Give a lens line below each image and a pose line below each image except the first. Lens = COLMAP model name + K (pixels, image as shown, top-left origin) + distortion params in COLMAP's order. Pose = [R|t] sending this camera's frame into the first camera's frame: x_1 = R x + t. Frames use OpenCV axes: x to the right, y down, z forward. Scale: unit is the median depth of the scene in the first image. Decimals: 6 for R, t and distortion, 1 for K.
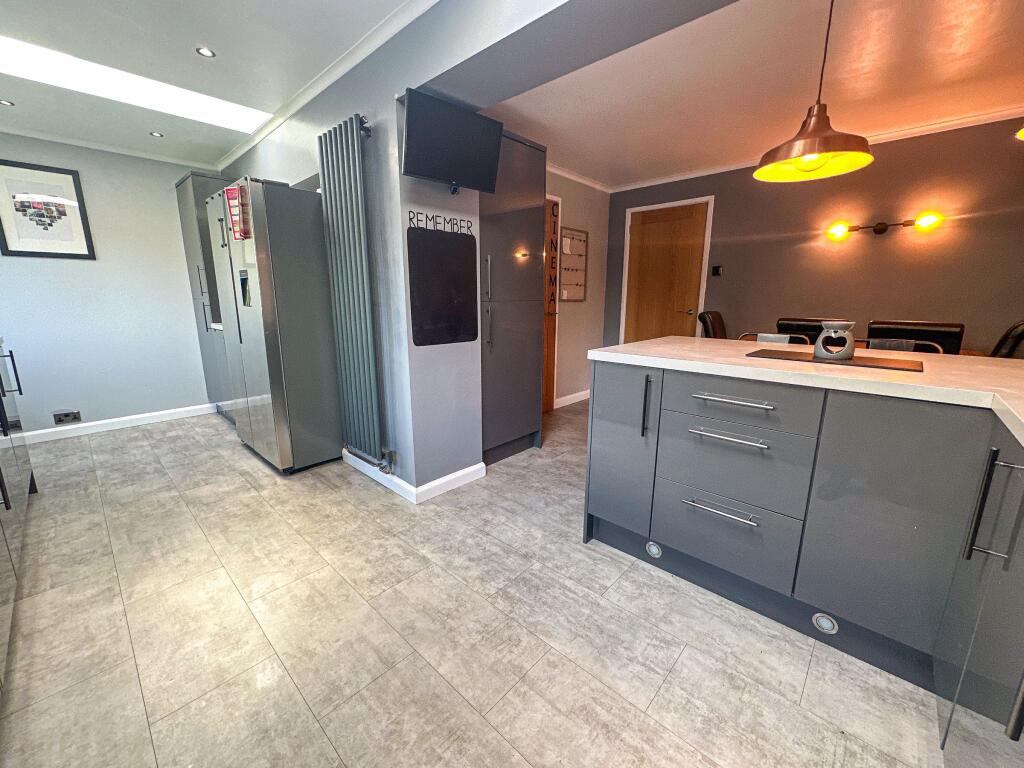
lens RADIAL K [[412.3, 0, 509.0], [0, 412.3, 384.2], [0, 0, 1]] dist [-0.004493, 0.000873]
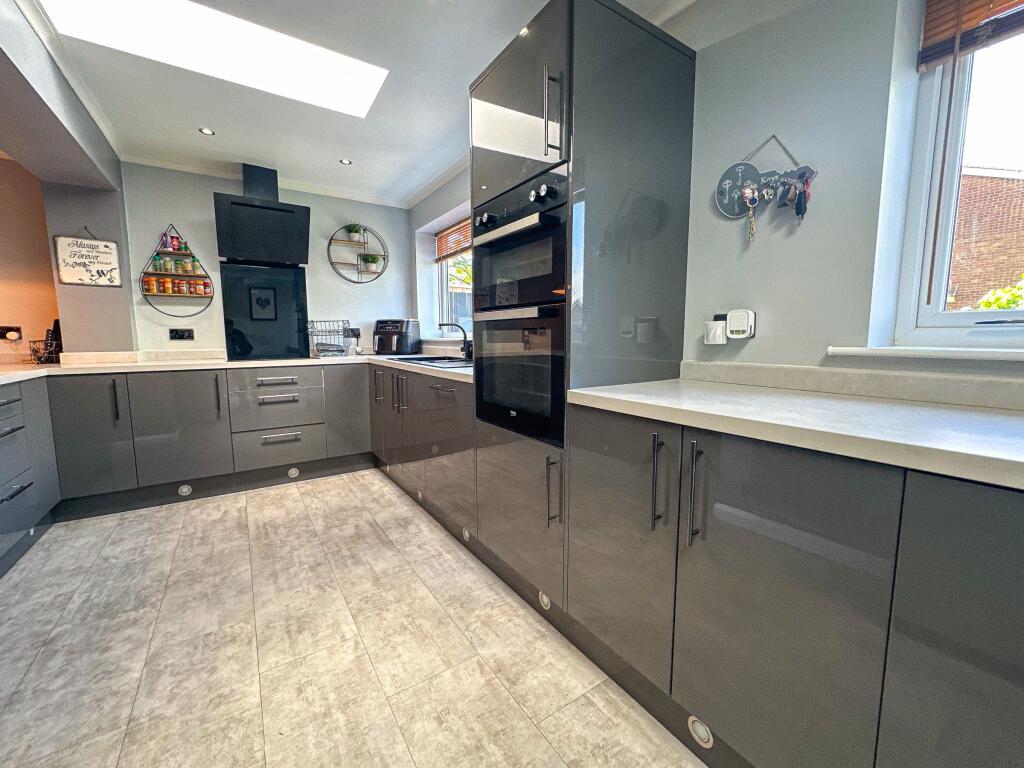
lens RADIAL K [[412.3, 0, 506.4], [0, 412.3, 383.2], [0, 0, 1]] dist [-0.004493, 0.000873]
pose [[-0.971816, -0.025118, 0.234397, -0.844703], [0.051755, 0.947317, 0.316090, -0.224874], [-0.229988, 0.319312, -0.919318, 1.154481]]
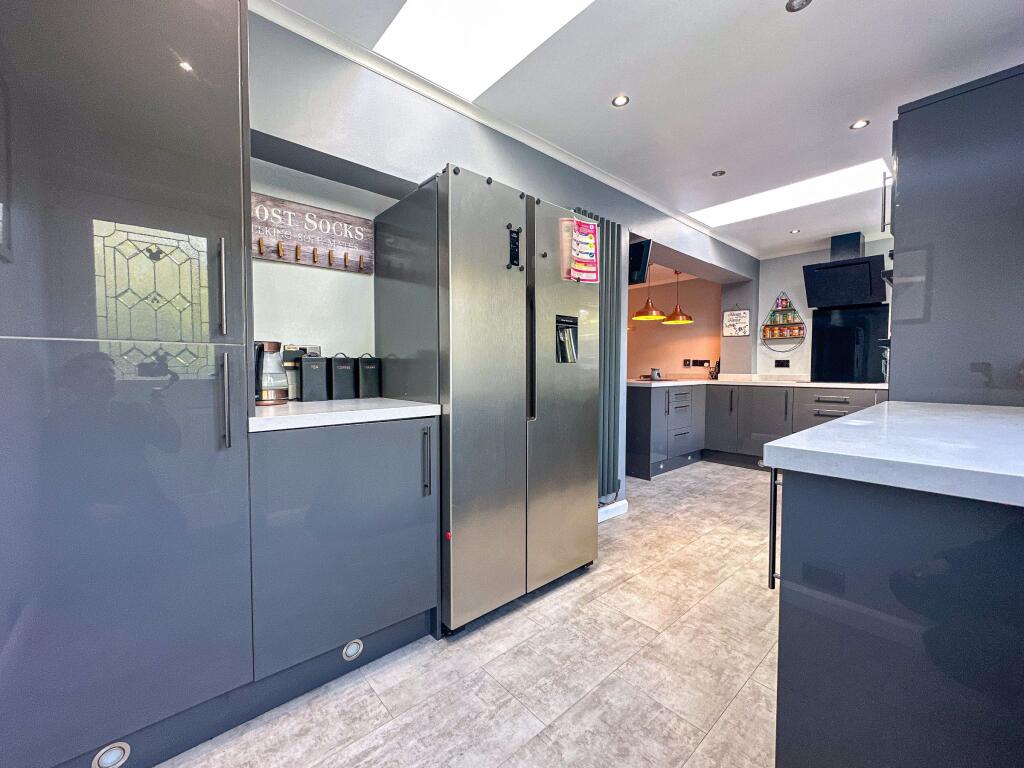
lens RADIAL K [[412.3, 0, 513.9], [0, 412.3, 382.3], [0, 0, 1]] dist [-0.004493, 0.000873]
pose [[0.095875, -0.035173, 0.994772, -1.629080], [0.207622, 0.978101, 0.014573, -0.215137], [-0.973499, 0.205139, 0.101078, 1.191847]]
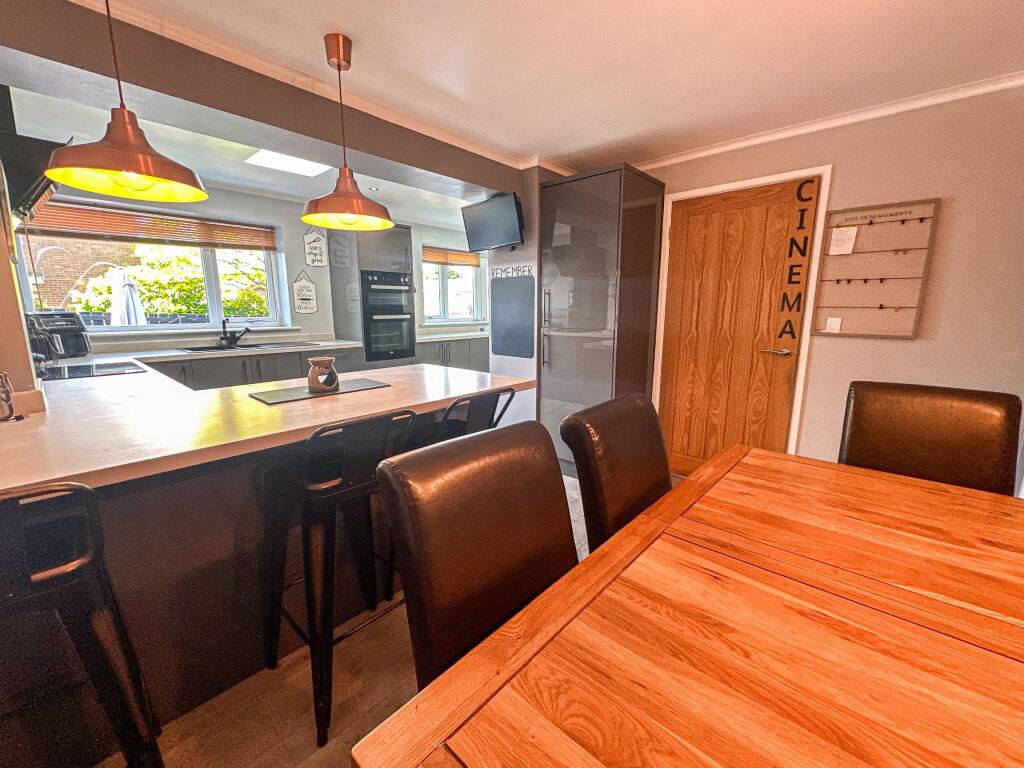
lens RADIAL K [[412.3, 0, 517.8], [0, 412.3, 384.8], [0, 0, 1]] dist [-0.004493, 0.000873]
pose [[0.029524, 0.185416, -0.982216, 1.309009], [-0.206501, 0.962578, 0.175502, -0.270920], [0.978001, 0.197647, 0.066708, 1.007515]]
